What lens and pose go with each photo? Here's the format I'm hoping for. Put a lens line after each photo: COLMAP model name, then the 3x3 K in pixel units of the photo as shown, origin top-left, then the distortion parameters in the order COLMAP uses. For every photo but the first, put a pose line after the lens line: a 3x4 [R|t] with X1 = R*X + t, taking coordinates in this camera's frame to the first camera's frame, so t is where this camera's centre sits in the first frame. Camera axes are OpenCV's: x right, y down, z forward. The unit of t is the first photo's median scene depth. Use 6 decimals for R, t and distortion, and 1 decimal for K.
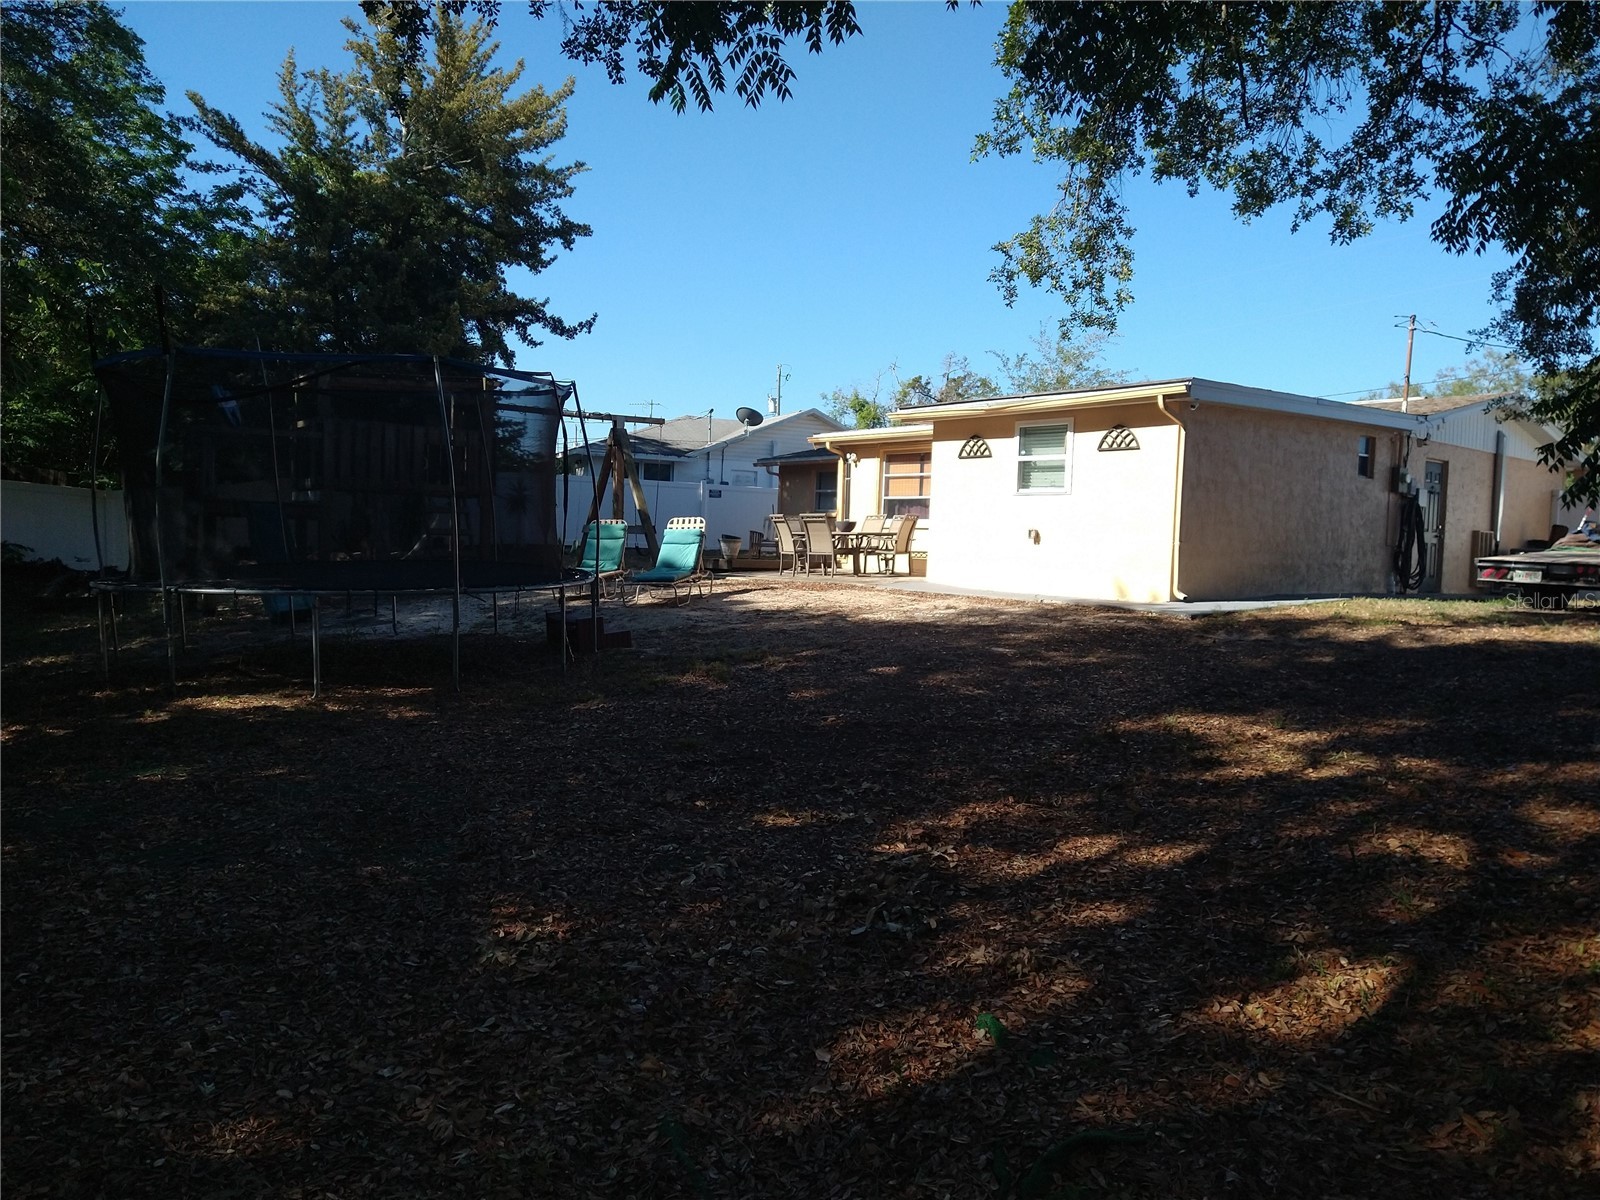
lens RADIAL K [[1152.3, 0, 800.0], [0, 1152.3, 600.0], [0, 0, 1]] dist [0.081524, -0.110556]
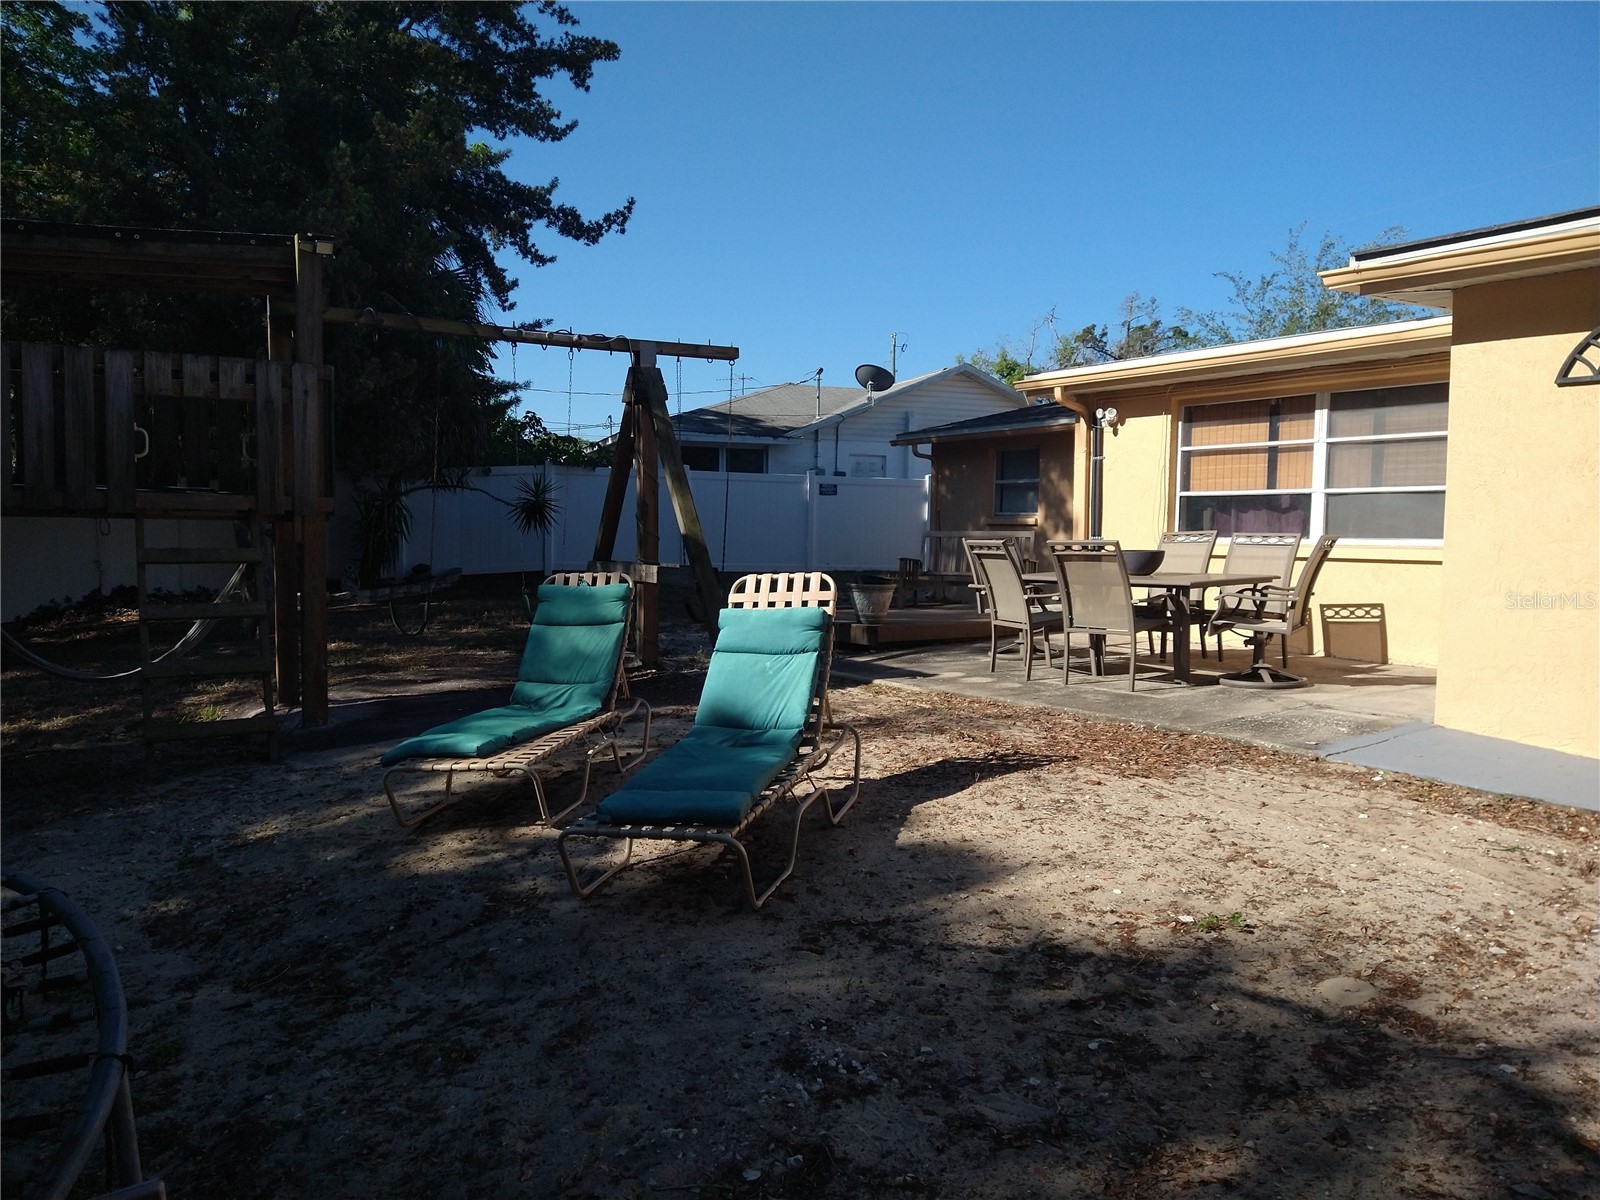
lens RADIAL K [[1158.8, 0, 800.0], [0, 1158.8, 600.0], [0, 0, 1]] dist [0.038395, -0.066650]
pose [[0.995860, -0.015875, -0.089503, -0.037777], [0.016574, 0.999838, 0.007071, -0.040573], [0.089376, -0.008525, 0.995961, 0.399614]]
